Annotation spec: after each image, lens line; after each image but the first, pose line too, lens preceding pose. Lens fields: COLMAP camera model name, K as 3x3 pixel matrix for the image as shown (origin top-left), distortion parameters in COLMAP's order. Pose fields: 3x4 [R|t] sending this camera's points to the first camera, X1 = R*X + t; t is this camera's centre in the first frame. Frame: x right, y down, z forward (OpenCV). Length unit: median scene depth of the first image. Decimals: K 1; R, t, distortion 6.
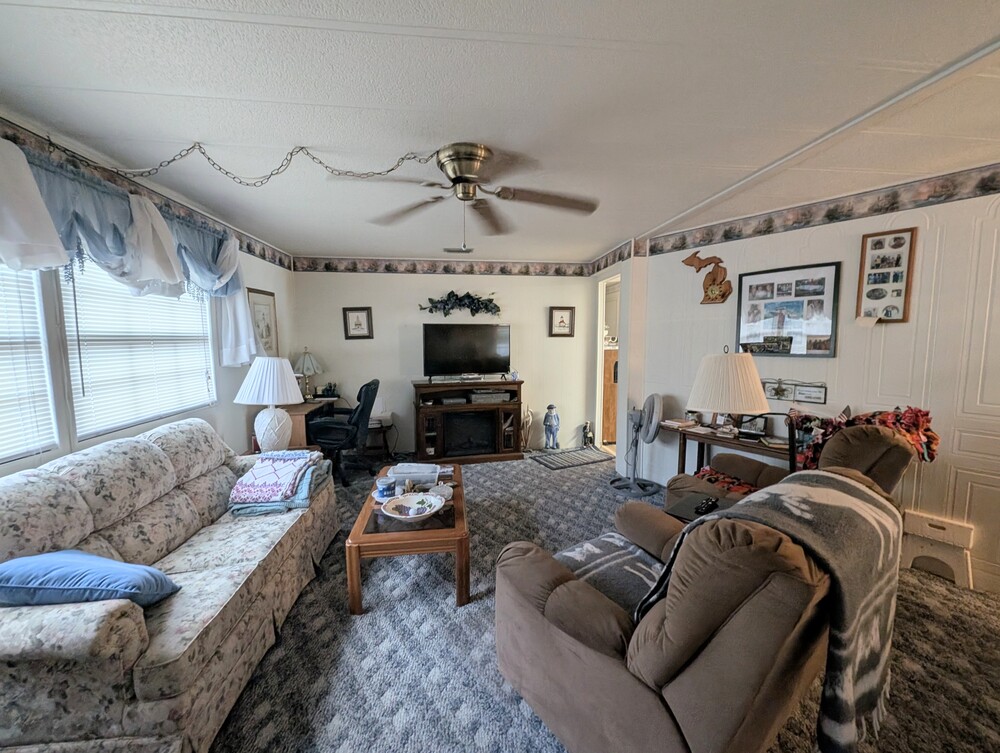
lens RADIAL K [[413.3, 0, 502.0], [0, 413.3, 377.4], [0, 0, 1]] dist [0.006402, -0.003029]
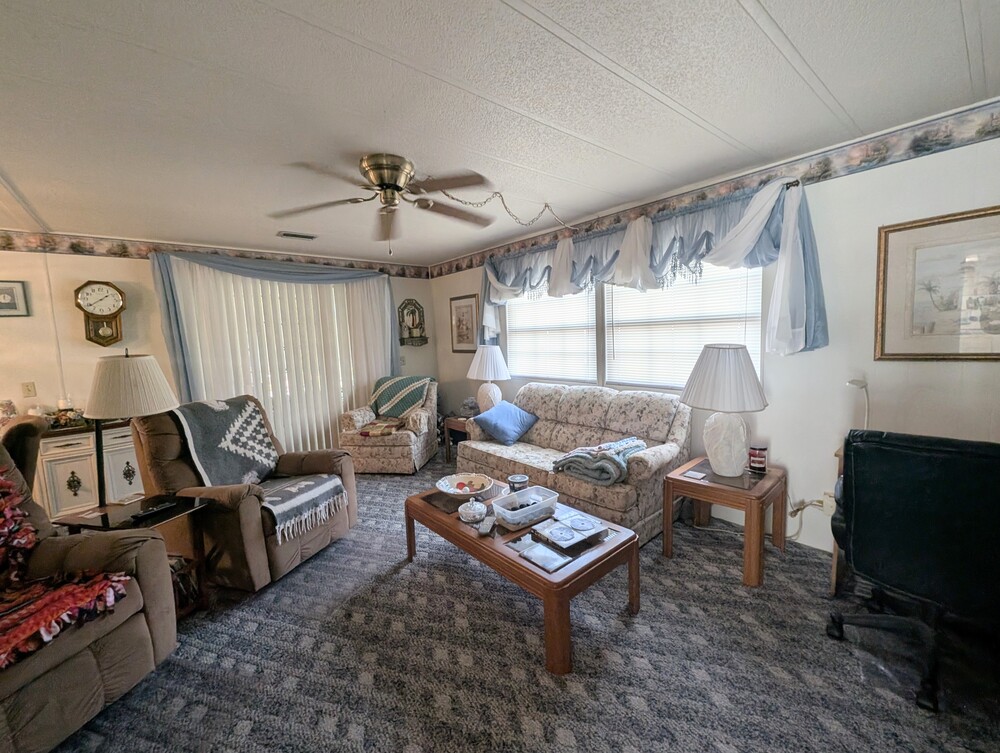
lens RADIAL K [[413.3, 0, 498.1], [0, 413.3, 376.4], [0, 0, 1]] dist [0.006402, -0.003029]
pose [[-0.837262, 0.089932, -0.539355, 0.168920], [-0.014228, 0.982465, 0.185903, -0.105564], [0.546616, 0.163324, -0.821301, 1.177496]]
